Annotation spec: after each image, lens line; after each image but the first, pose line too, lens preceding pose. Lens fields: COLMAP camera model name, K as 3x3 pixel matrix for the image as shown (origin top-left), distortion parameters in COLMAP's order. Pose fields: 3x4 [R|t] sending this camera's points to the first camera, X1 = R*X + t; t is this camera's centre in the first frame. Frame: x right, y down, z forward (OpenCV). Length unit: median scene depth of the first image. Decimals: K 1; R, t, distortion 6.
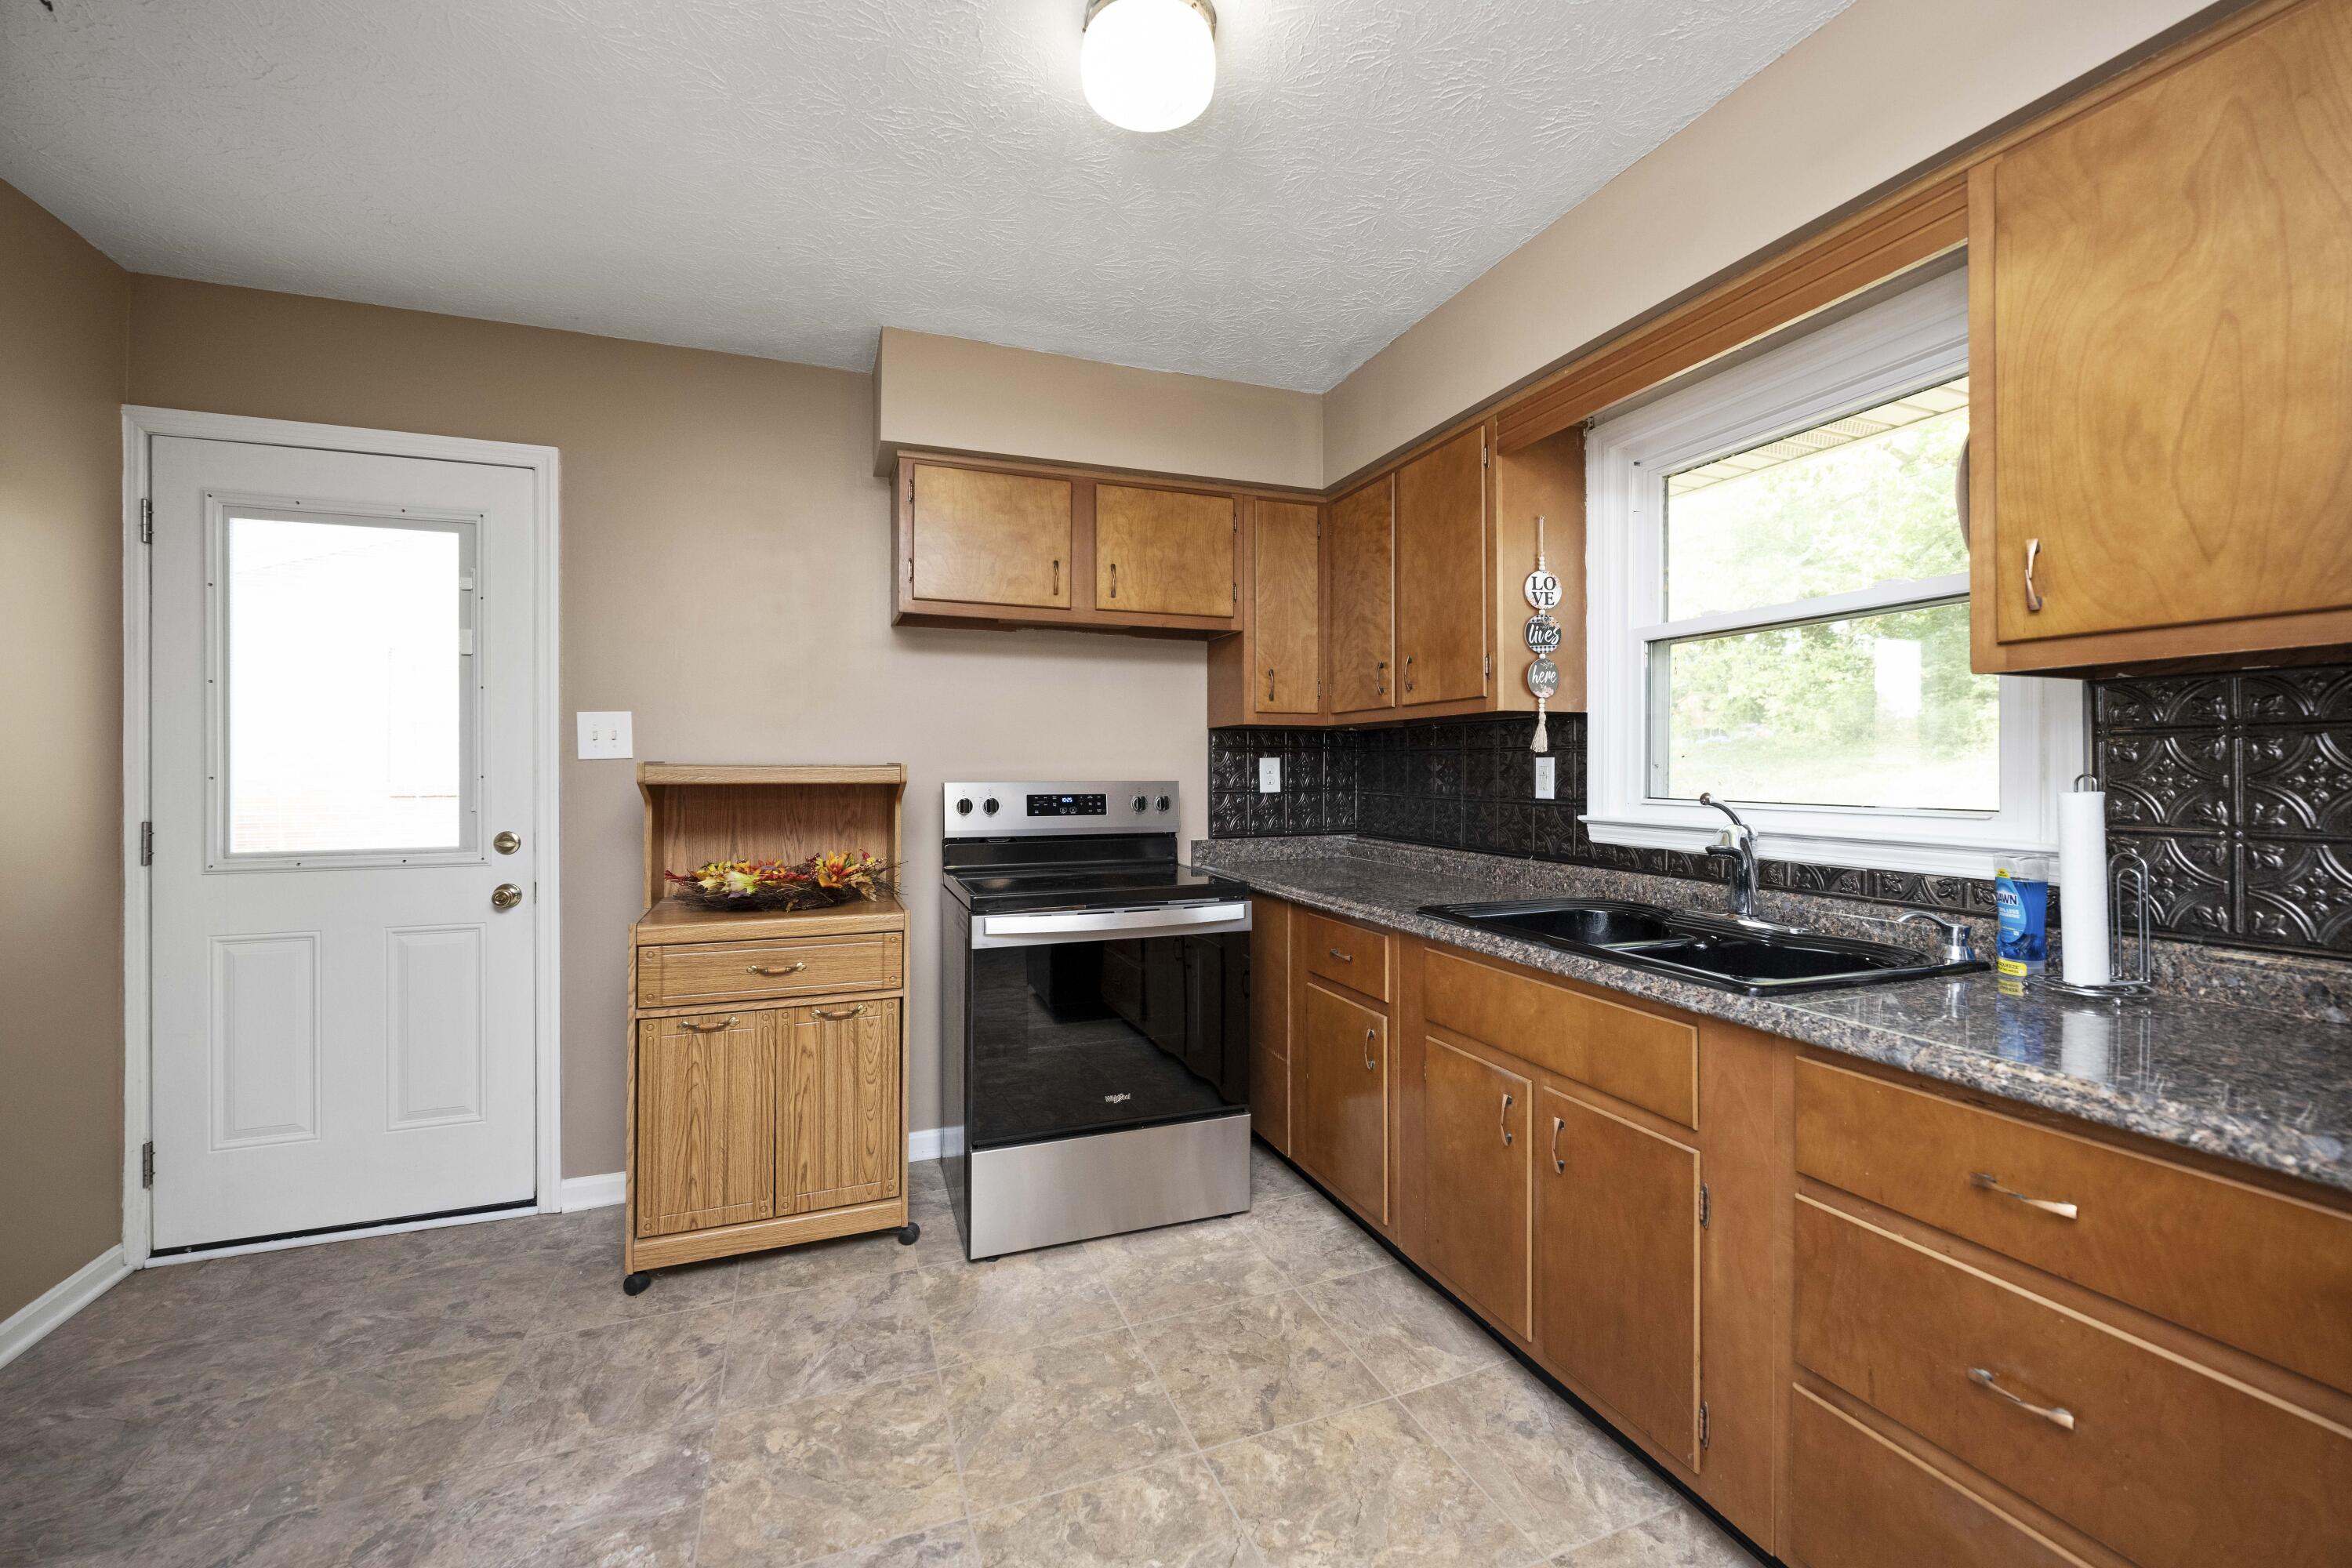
lens RADIAL K [[945.6, 0, 1177.4], [0, 945.6, 764.1], [0, 0, 1]] dist [0.000139, 0.000146]
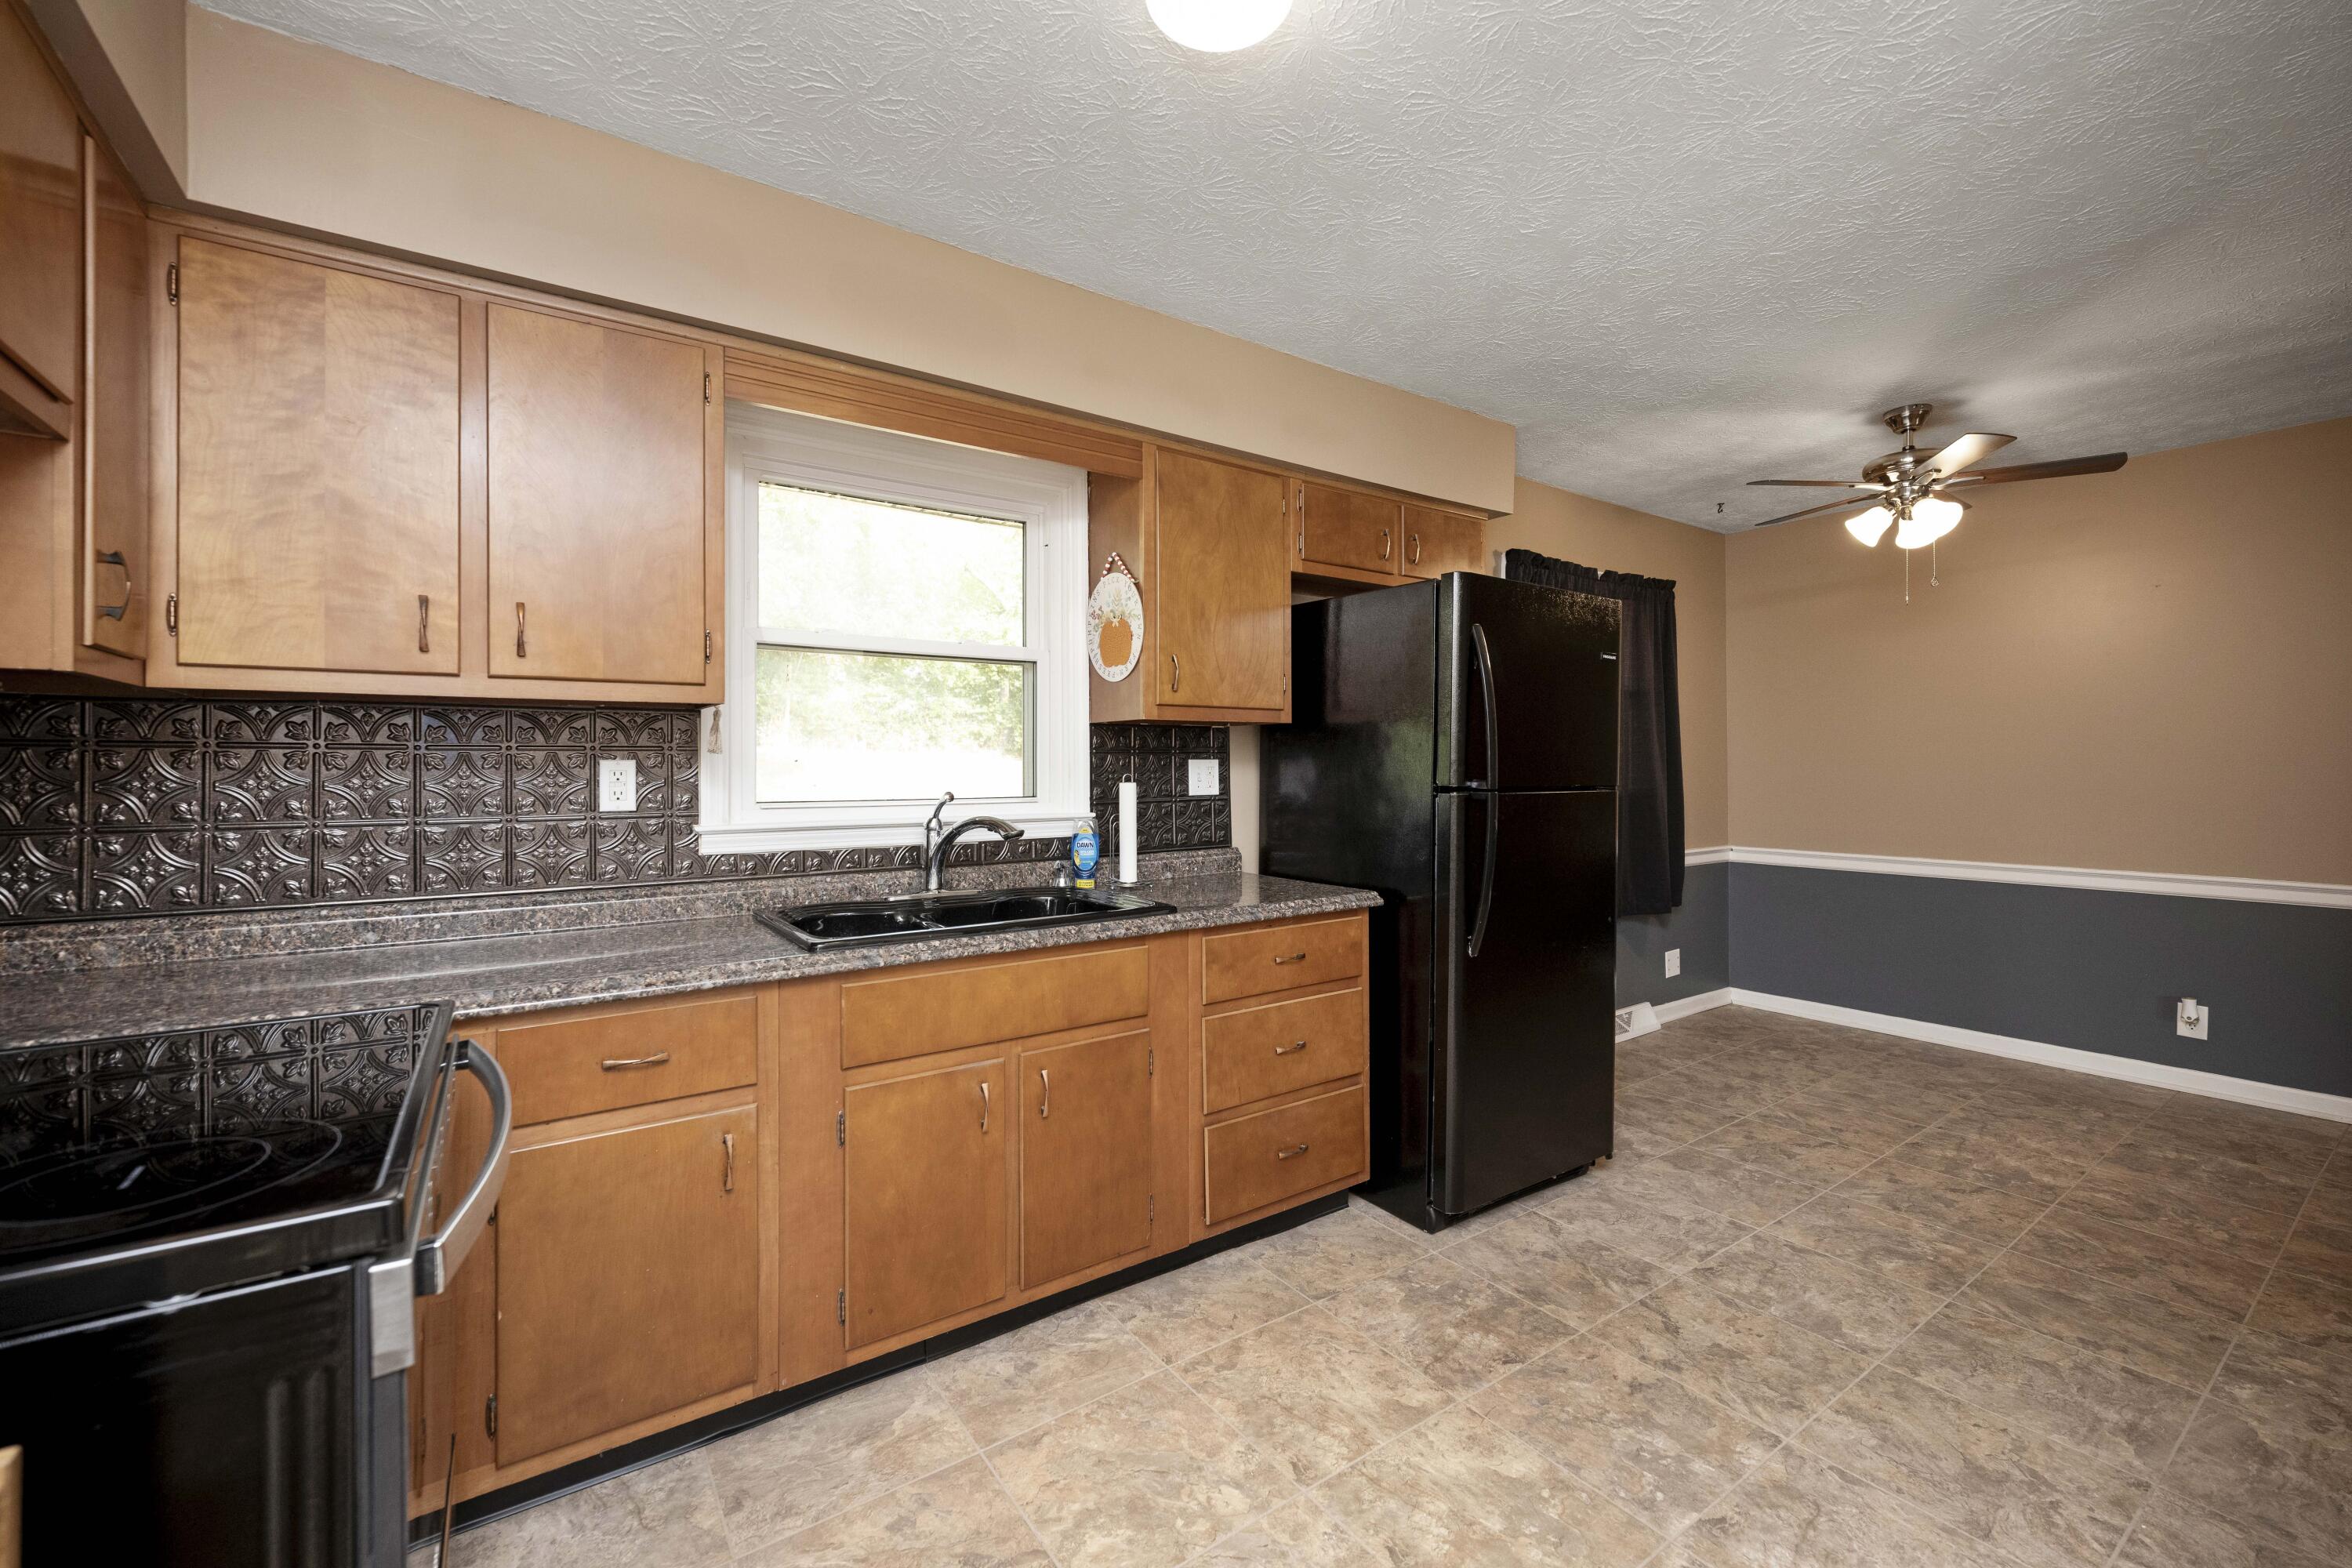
lens RADIAL K [[961.0, 0, 1177.9], [0, 961.0, 761.0], [0, 0, 1]] dist [0.001336, 0.000392]
pose [[-0.241925, 0.005214, 0.970281, -0.550093], [-0.002623, 0.999978, -0.006027, -0.001488], [-0.970291, -0.004003, -0.241907, 0.781120]]
